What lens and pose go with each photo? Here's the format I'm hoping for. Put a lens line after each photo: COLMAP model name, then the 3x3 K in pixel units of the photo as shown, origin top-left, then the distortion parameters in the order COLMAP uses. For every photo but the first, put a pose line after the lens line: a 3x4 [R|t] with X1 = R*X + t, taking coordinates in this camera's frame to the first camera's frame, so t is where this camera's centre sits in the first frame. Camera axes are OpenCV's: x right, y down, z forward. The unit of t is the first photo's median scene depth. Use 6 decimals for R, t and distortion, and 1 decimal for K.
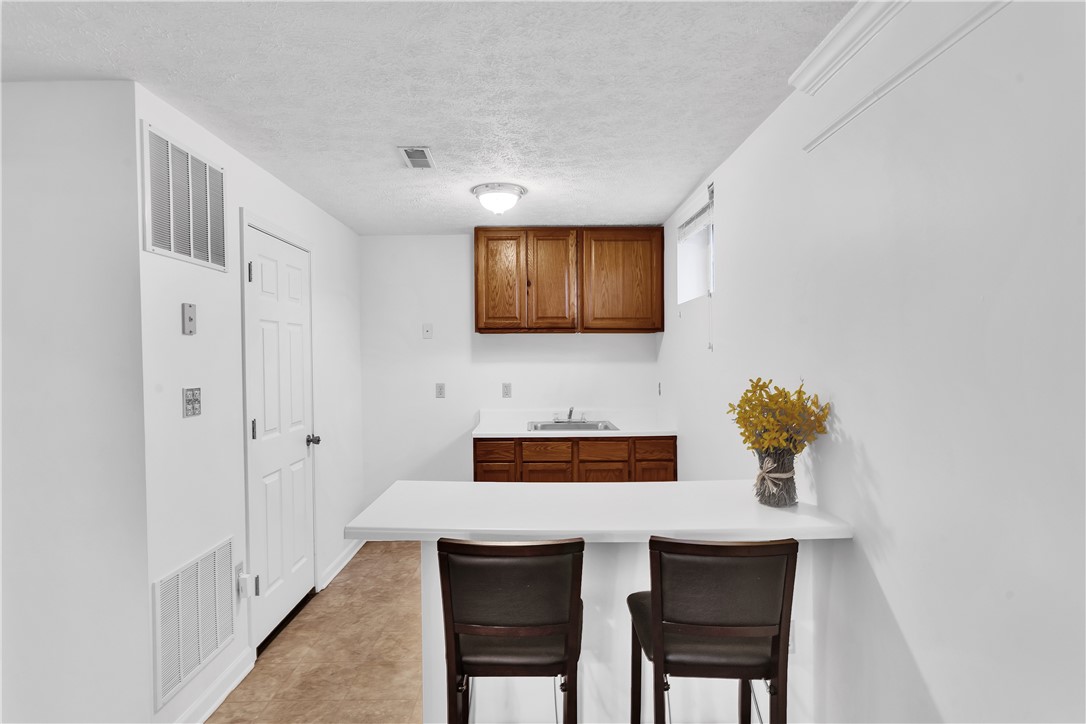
lens RADIAL K [[527.7, 0, 537.3], [0, 527.7, 363.2], [0, 0, 1]] dist [-0.004382, 0.000921]
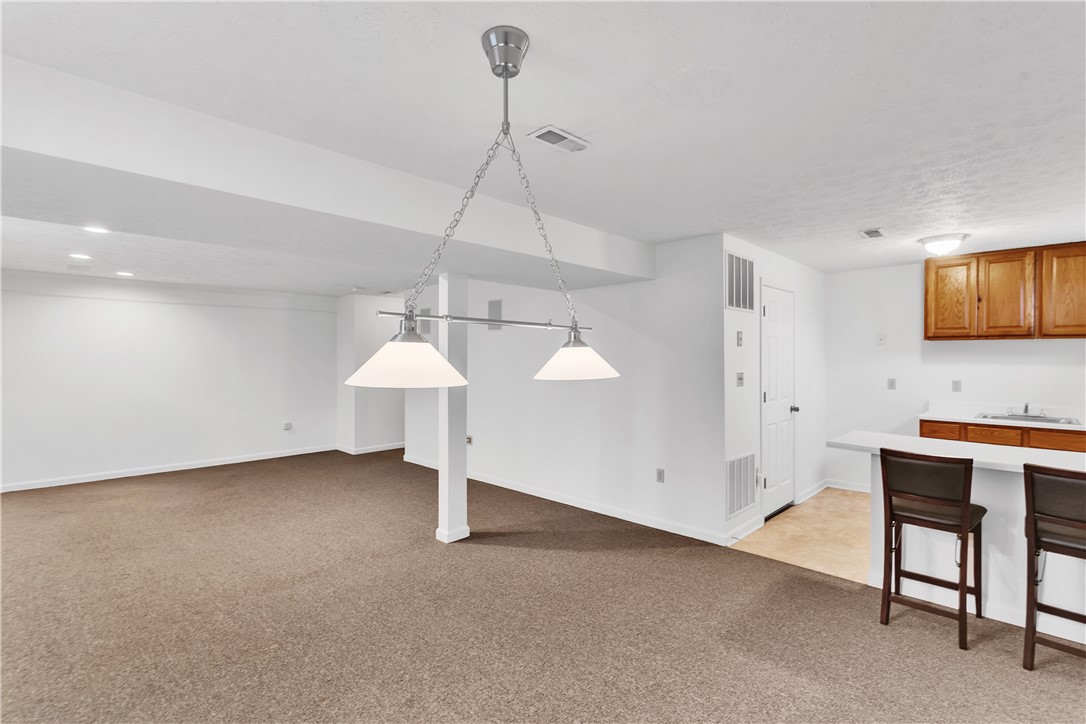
lens RADIAL K [[500.4, 0, 534.7], [0, 500.4, 360.3], [0, 0, 1]] dist [0.001787, 0.000490]
pose [[0.682119, 0.013045, -0.731125, 0.134625], [-0.017635, 0.999844, 0.001387, 0.007274], [0.731028, 0.011947, 0.682242, -0.560893]]
